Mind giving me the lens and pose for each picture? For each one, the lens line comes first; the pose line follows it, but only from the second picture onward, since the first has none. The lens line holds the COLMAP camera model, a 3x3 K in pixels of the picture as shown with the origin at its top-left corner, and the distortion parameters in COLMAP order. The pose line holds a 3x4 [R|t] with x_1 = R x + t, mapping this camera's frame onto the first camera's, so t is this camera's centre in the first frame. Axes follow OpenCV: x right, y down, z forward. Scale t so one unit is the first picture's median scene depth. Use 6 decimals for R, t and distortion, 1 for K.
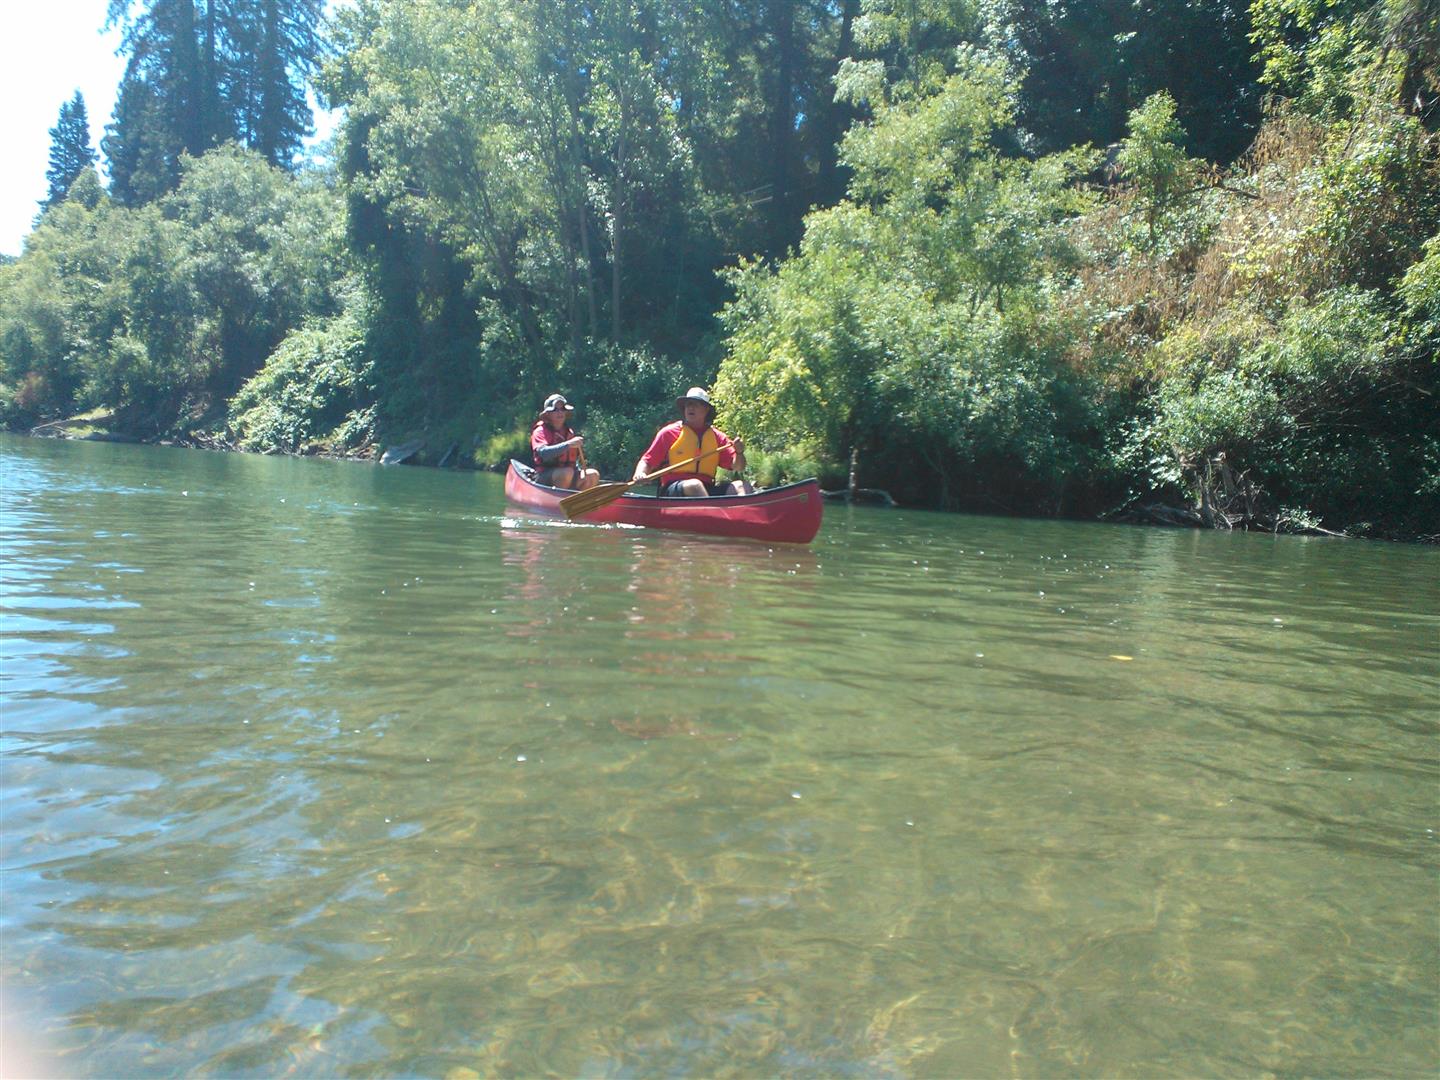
lens RADIAL K [[1141.0, 0, 705.4], [0, 1141.0, 539.5], [0, 0, 1]] dist [0.171733, -0.235583]
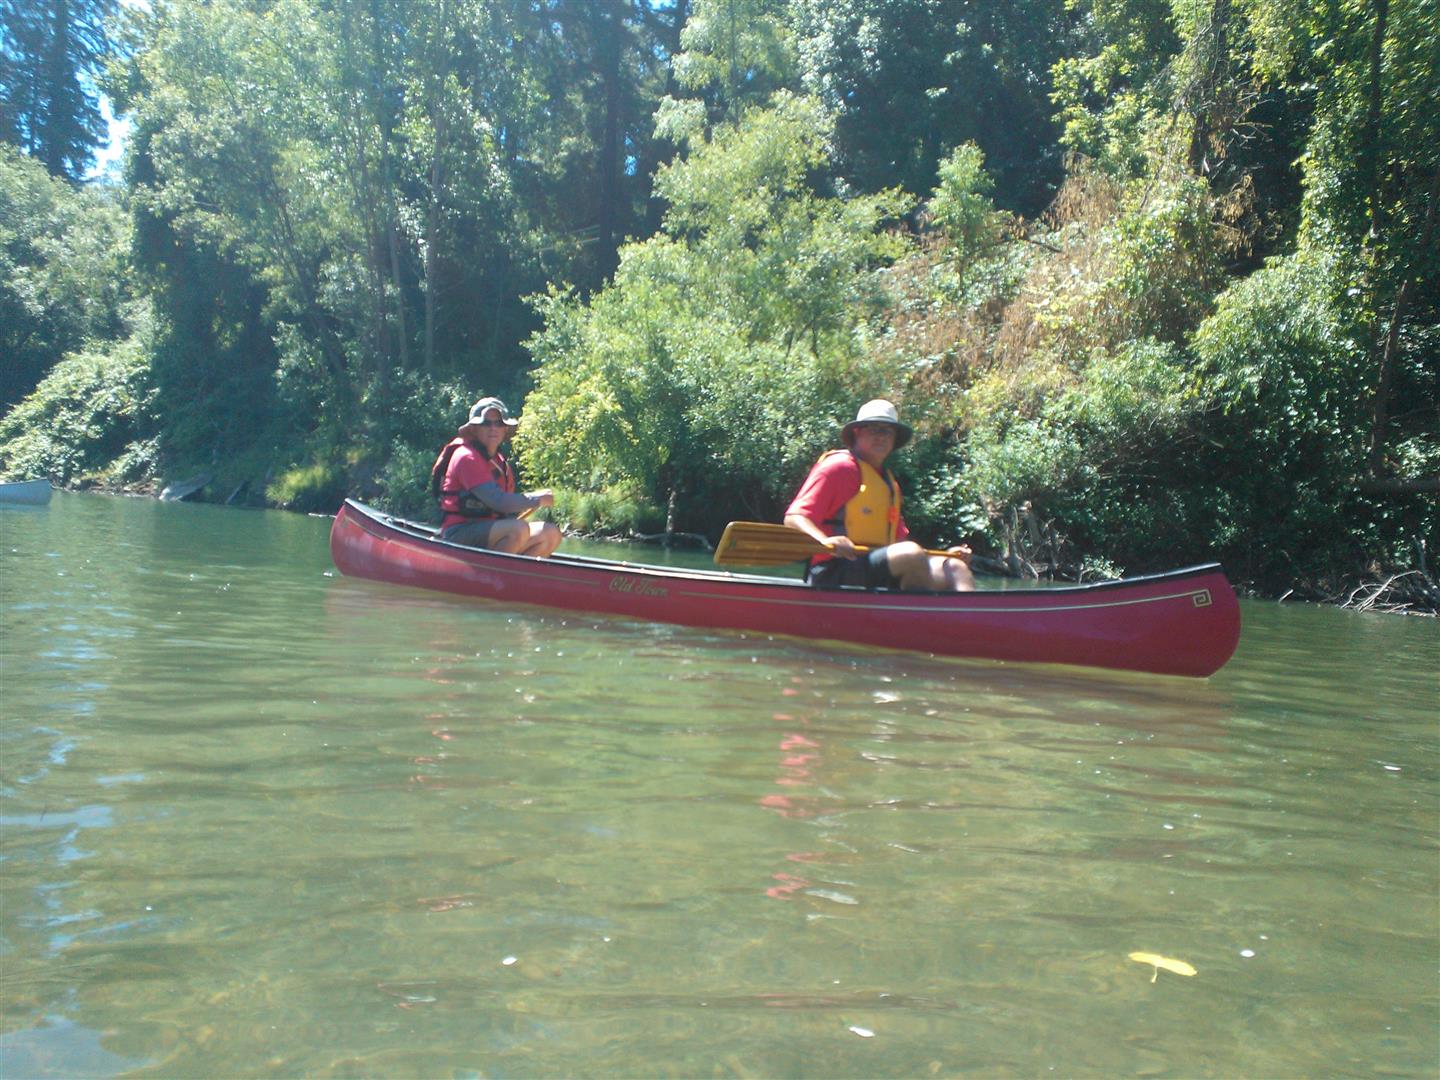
lens RADIAL K [[1153.8, 0, 707.3], [0, 1153.8, 546.9], [0, 0, 1]] dist [0.089363, -0.054855]
pose [[0.990054, 0.008003, 0.140461, 0.015828], [-0.003703, 0.999517, -0.030854, -0.002108], [-0.140640, 0.030027, 0.989605, 0.029895]]
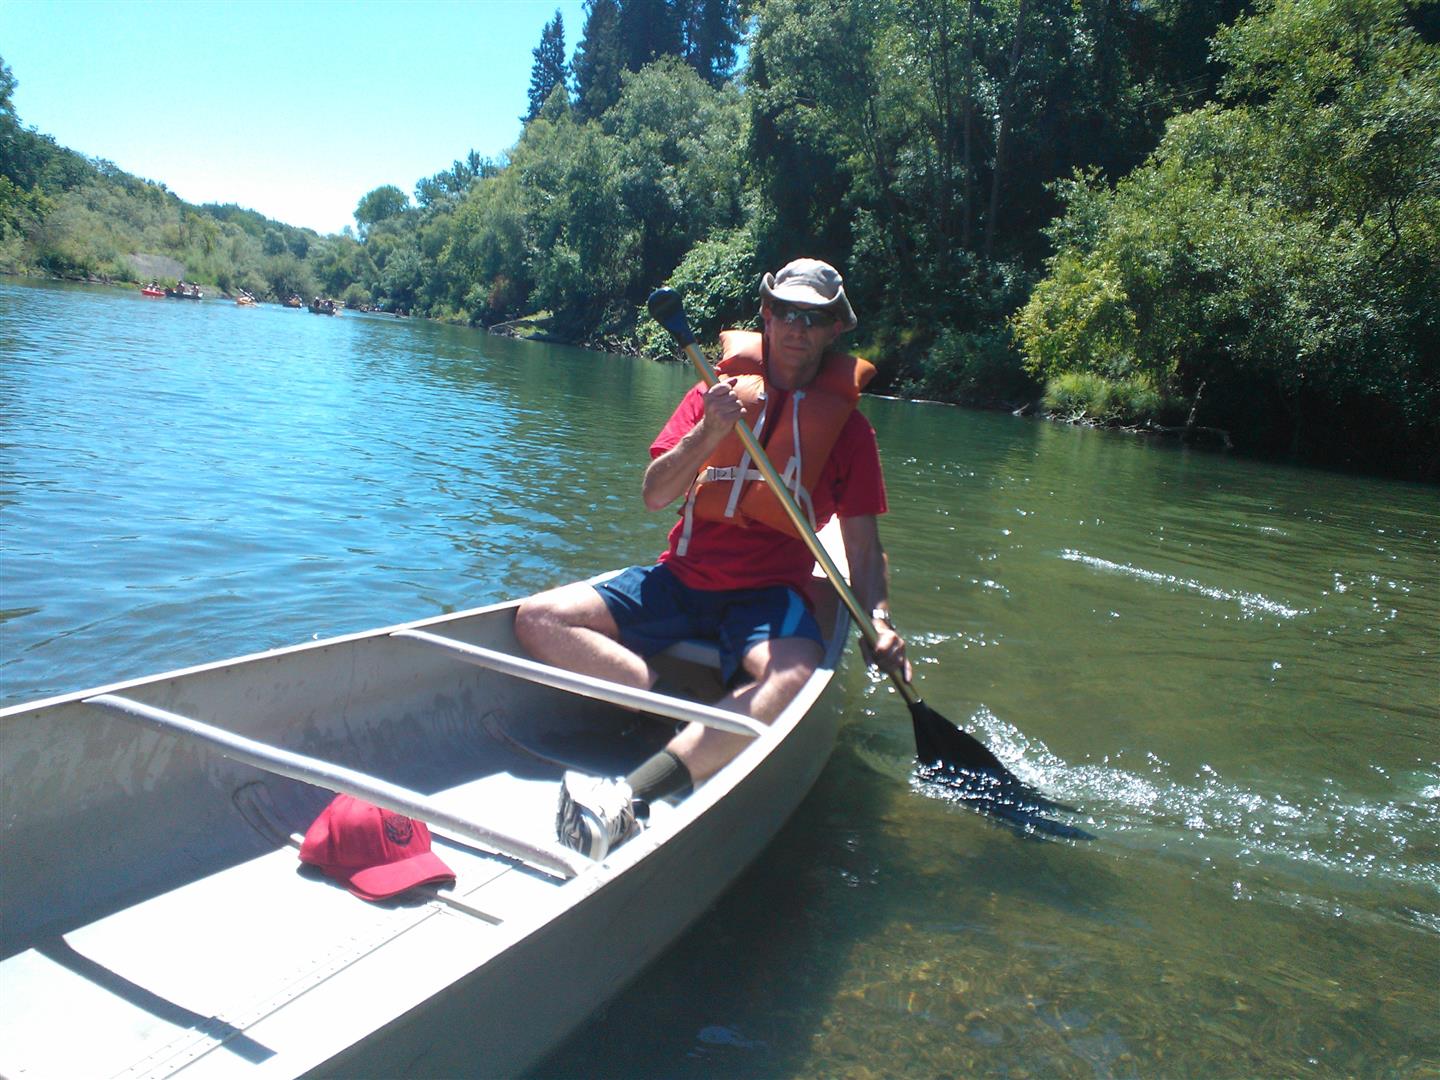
lens RADIAL K [[1135.7, 0, 713.6], [0, 1135.7, 549.9], [0, 0, 1]] dist [0.229263, -0.362011]
pose [[0.937123, 0.103041, -0.333443, 0.056397], [-0.074556, 0.992472, 0.097160, -0.004716], [0.340944, -0.066190, 0.937751, -0.004628]]
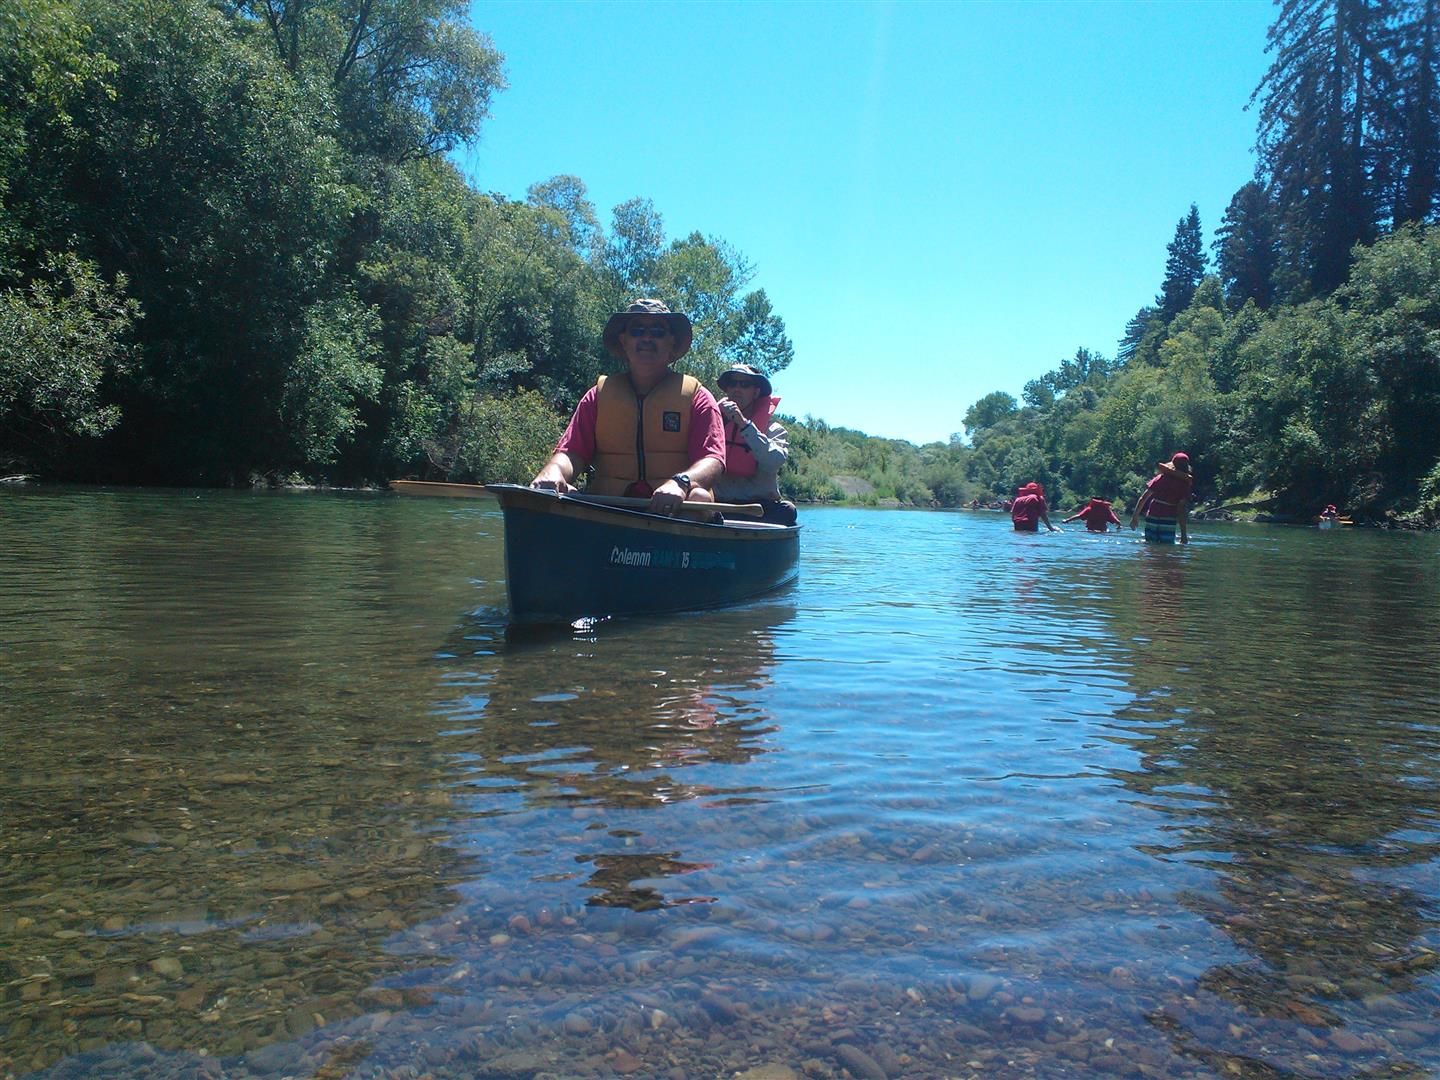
lens RADIAL K [[1159.6, 0, 687.5], [0, 1159.6, 542.9], [0, 0, 1]] dist [0.041995, -0.017856]
pose [[0.666904, -0.004796, -0.745128, -0.102749], [-0.041886, 0.998157, -0.043913, 0.008374], [0.743966, 0.060496, 0.665474, -0.188684]]
